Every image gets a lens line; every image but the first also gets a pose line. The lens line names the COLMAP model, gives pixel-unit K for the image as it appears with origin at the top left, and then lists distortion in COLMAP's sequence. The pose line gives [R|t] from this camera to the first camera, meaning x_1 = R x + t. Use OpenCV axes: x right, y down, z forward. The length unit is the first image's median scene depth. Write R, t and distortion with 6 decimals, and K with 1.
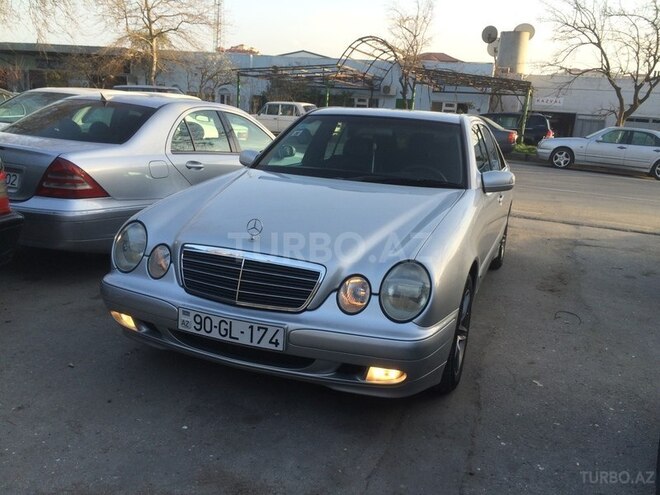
lens RADIAL K [[570.5, 0, 330.5], [0, 570.5, 246.5], [0, 0, 1]] dist [0.079250, -0.108580]
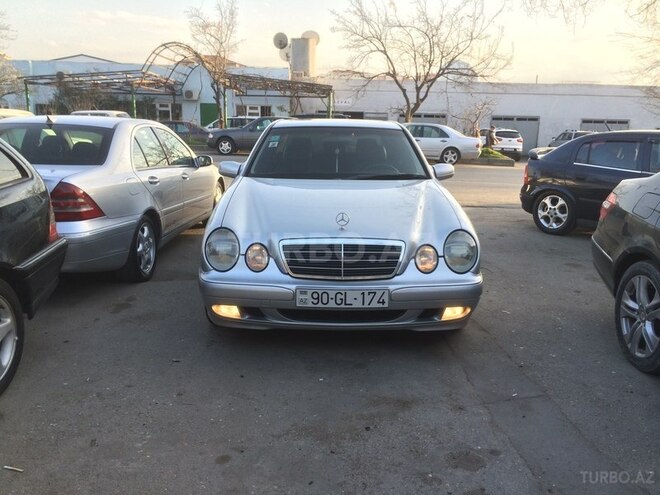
lens RADIAL K [[570.5, 0, 333.0], [0, 570.5, 248.9], [0, 0, 1]] dist [0.079250, -0.108580]
pose [[0.927000, -0.125451, 0.353460, -0.394383], [0.124879, 0.991869, 0.024524, -0.001118], [-0.353662, 0.021406, 0.935128, -0.126753]]
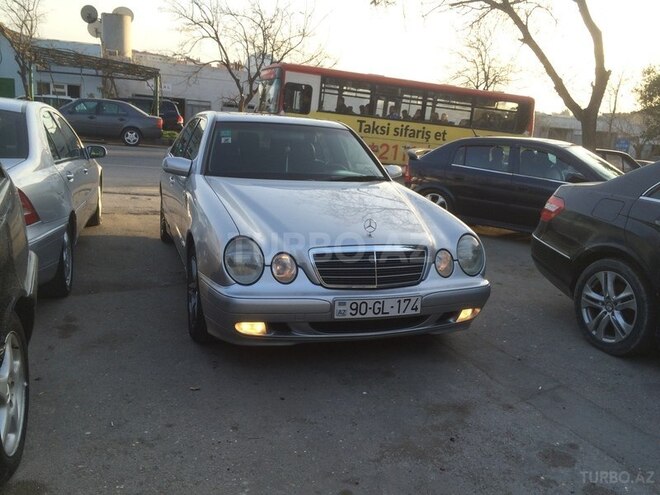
lens RADIAL K [[570.5, 0, 333.7], [0, 570.5, 247.8], [0, 0, 1]] dist [0.079250, -0.108580]
pose [[0.752393, -0.152674, 0.640777, -0.640283], [0.129703, 0.988063, 0.083123, -0.063973], [-0.645818, 0.020569, 0.763214, 0.061416]]
